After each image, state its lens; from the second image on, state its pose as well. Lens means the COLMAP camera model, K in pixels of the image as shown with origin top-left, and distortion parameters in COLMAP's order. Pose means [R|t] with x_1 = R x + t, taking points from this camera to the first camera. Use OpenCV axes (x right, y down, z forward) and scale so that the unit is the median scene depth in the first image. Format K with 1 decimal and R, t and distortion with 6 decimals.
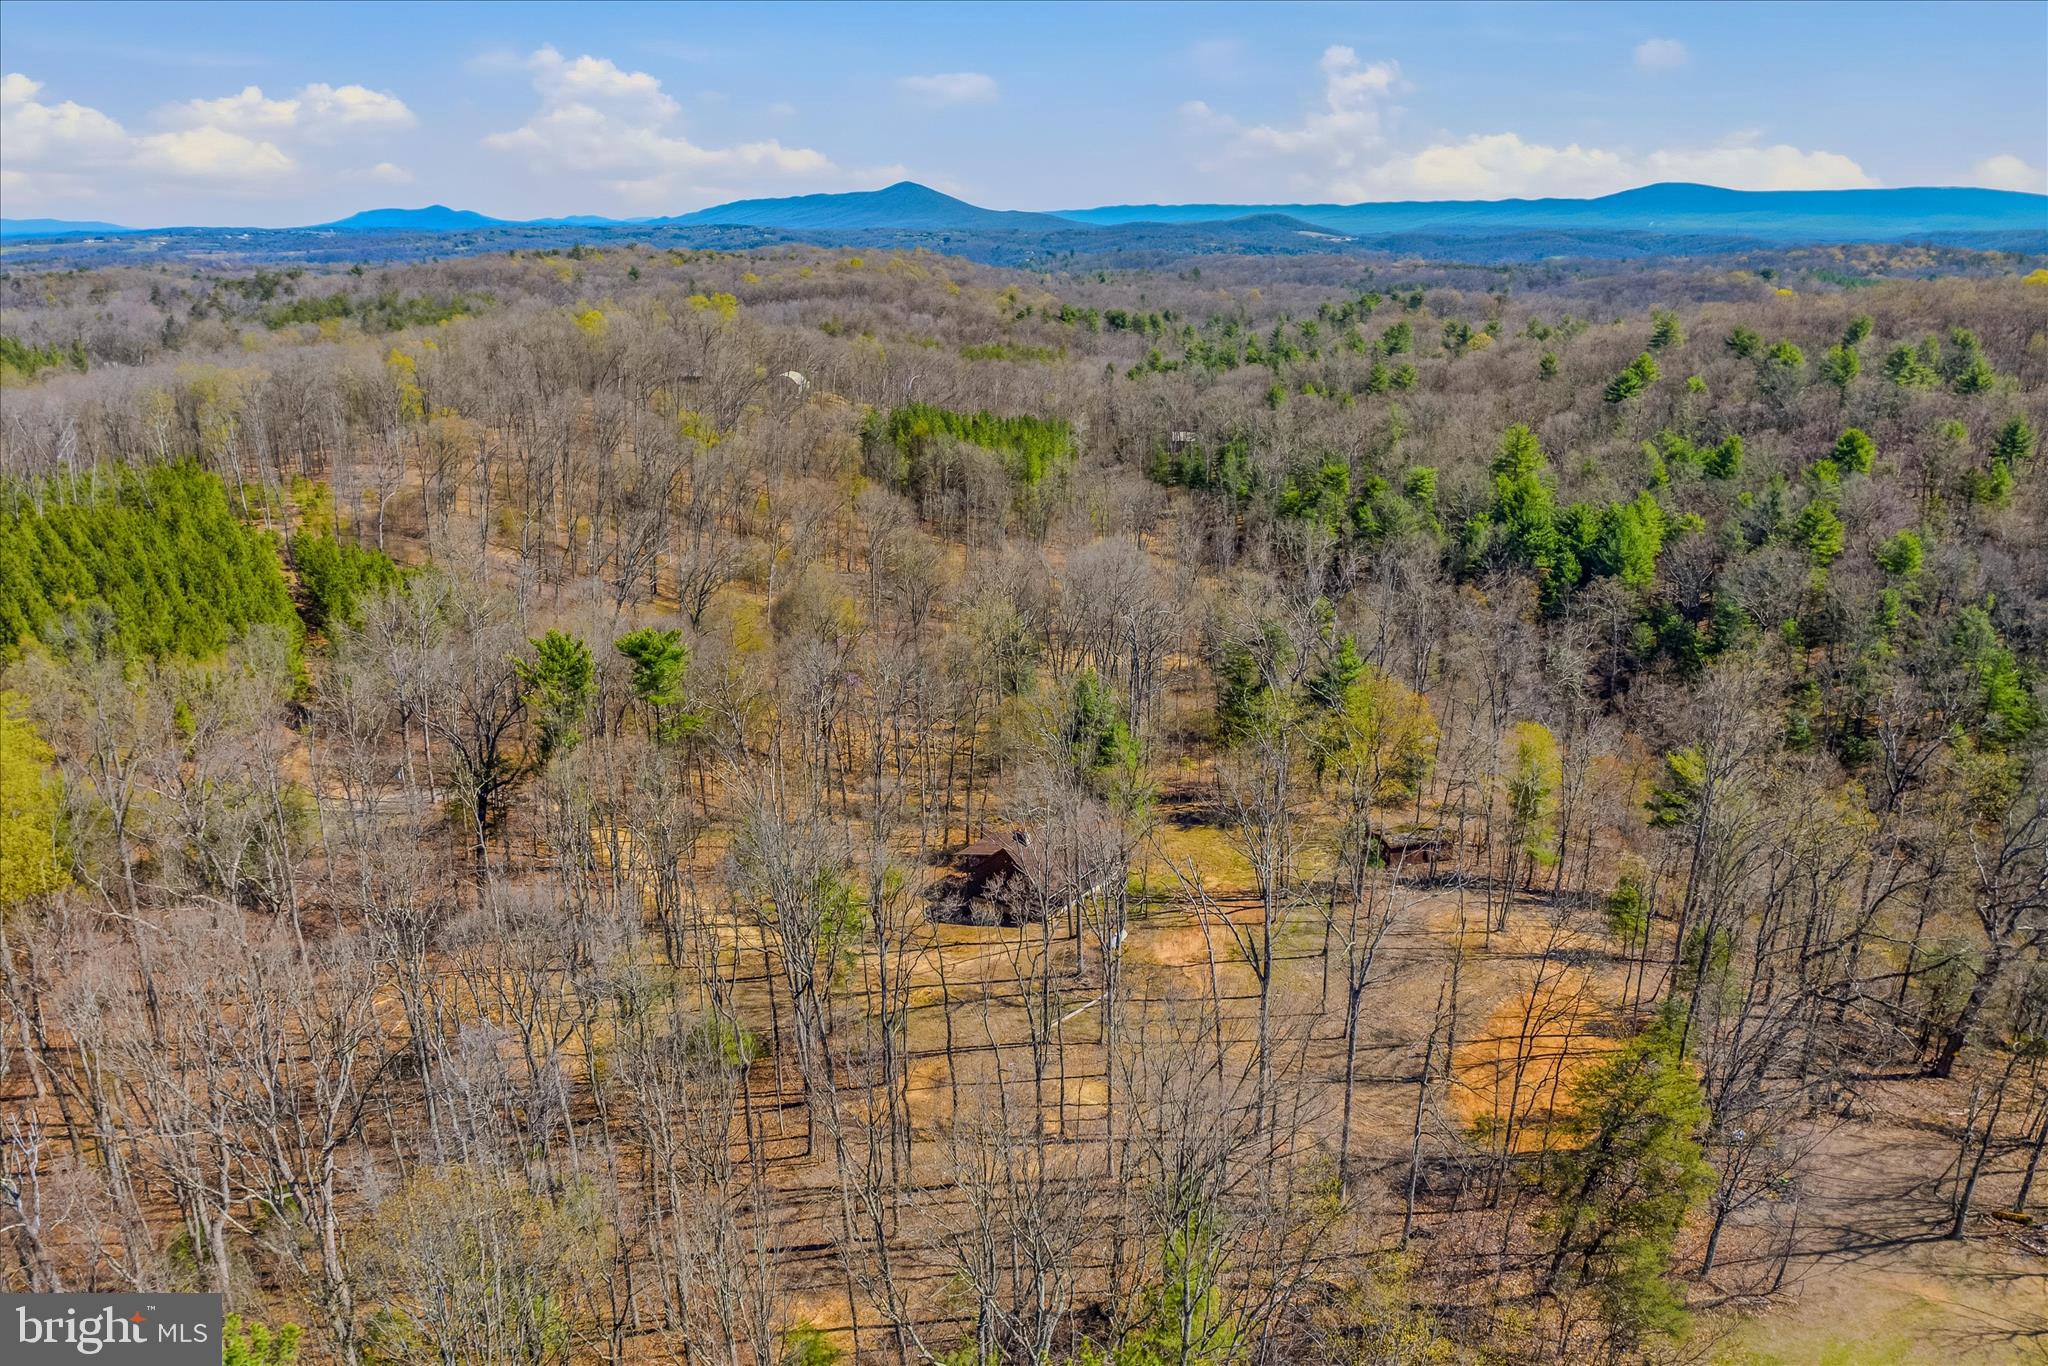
lens RADIAL K [[1420.1, 0, 1024.0], [0, 1420.1, 683.0], [0, 0, 1]] dist [-0.035338, 0.001906]
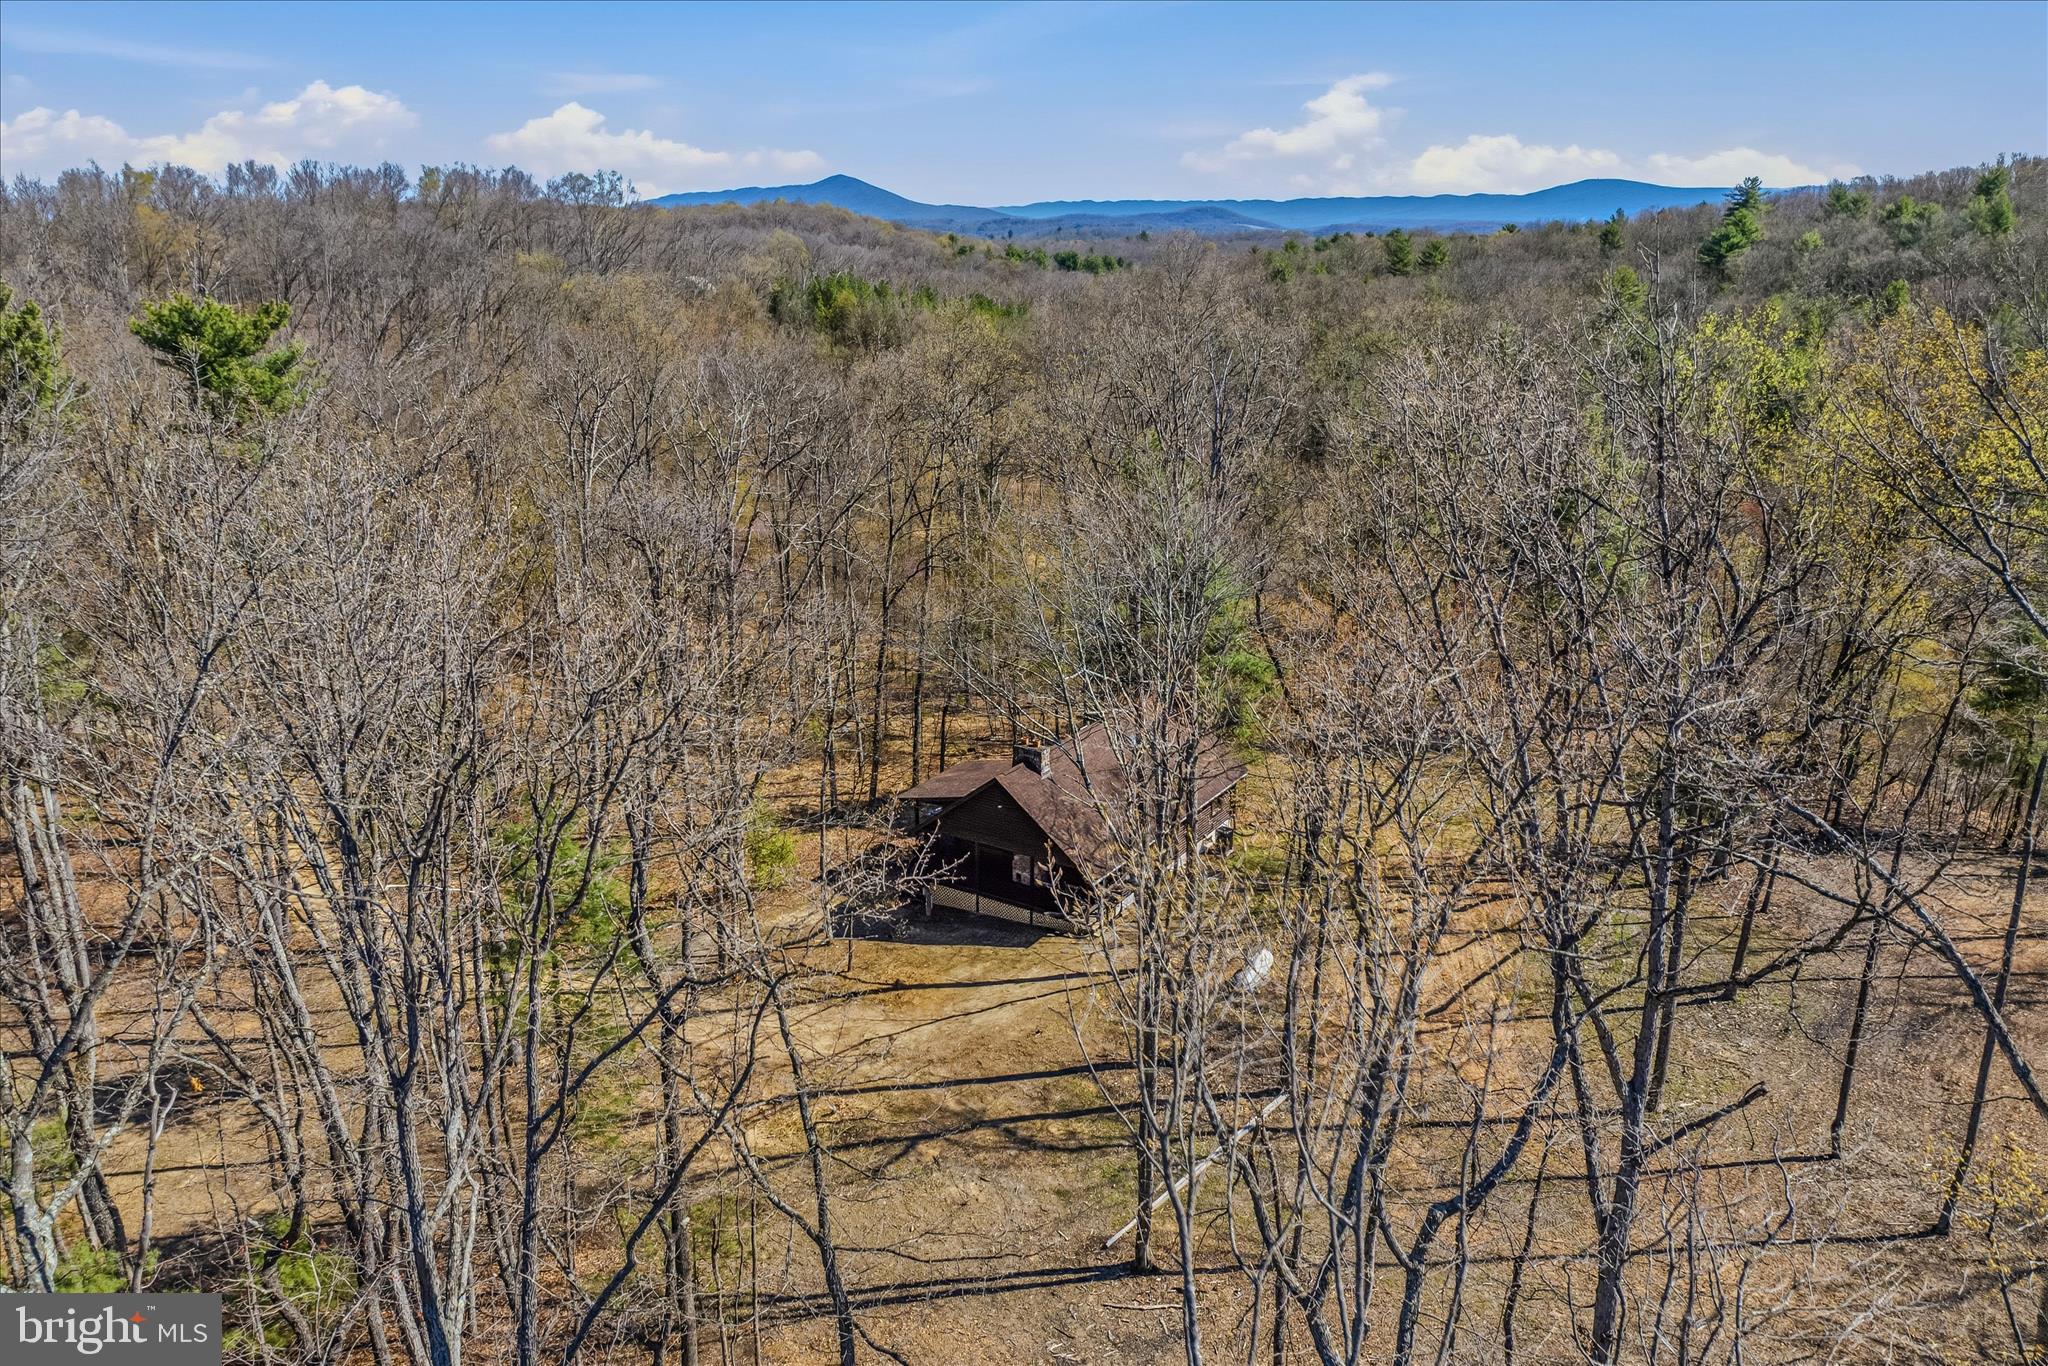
lens RADIAL K [[1420.1, 0, 1024.0], [0, 1420.1, 683.0], [0, 0, 1]] dist [-0.035338, 0.001906]
pose [[0.999030, -0.009550, 0.042982, -0.024138], [0.009520, 0.999954, 0.000909, 0.082901], [-0.042989, -0.000499, 0.999075, 0.519955]]
